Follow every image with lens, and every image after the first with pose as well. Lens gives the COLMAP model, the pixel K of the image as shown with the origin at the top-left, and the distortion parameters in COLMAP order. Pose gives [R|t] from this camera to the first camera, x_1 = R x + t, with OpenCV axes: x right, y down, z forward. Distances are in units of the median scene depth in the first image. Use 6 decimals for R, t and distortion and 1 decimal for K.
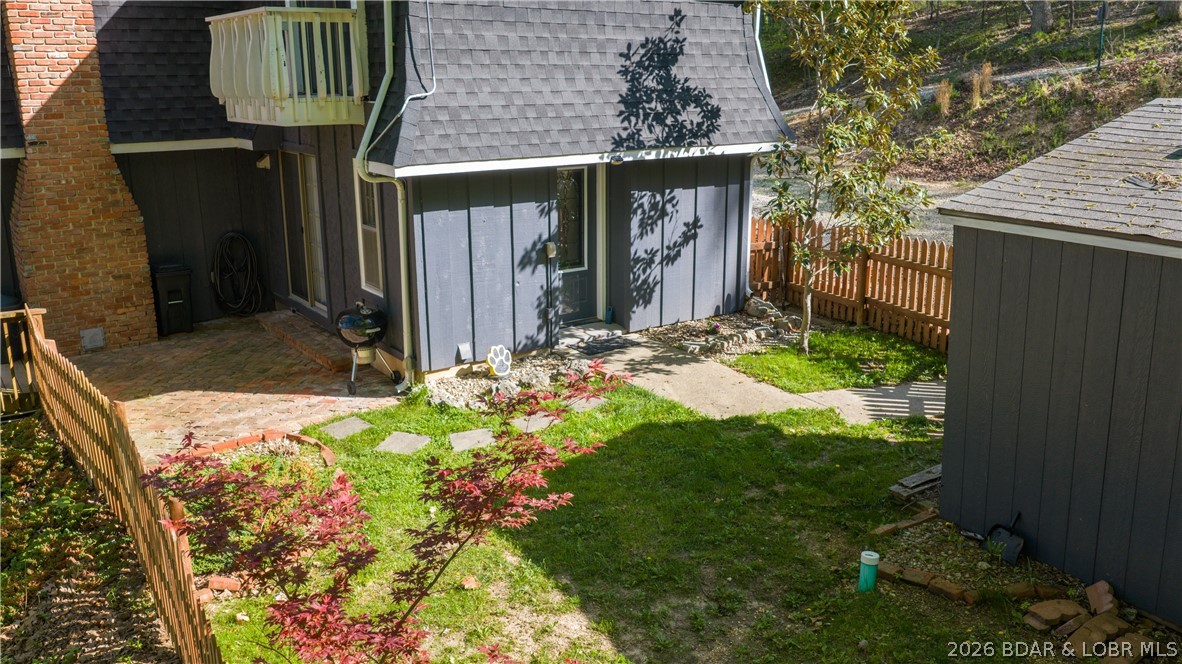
lens RADIAL K [[972.7, 0, 591.0], [0, 972.7, 332.0], [0, 0, 1]] dist [0.023931, -0.058761]
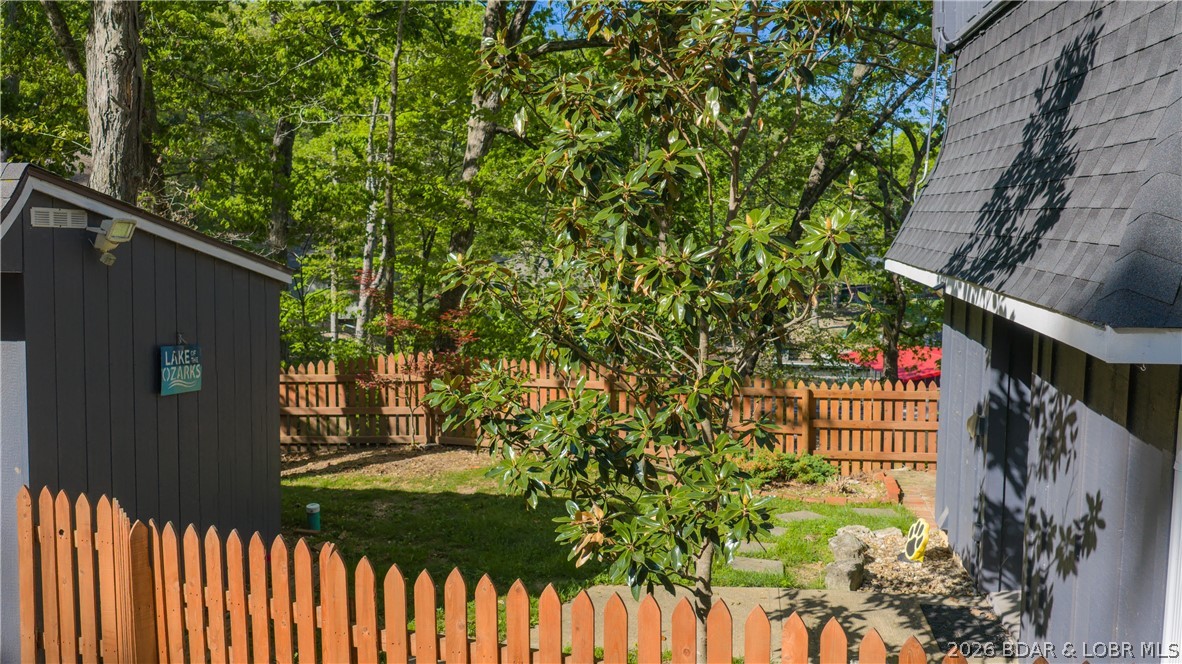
lens RADIAL K [[972.7, 0, 591.0], [0, 972.7, 332.0], [0, 0, 1]] dist [0.023931, -0.058761]
pose [[-0.707949, 0.083703, -0.701286, 0.556040], [-0.184507, 0.936551, 0.298044, -0.278336], [0.681737, 0.340392, -0.647586, 1.212944]]
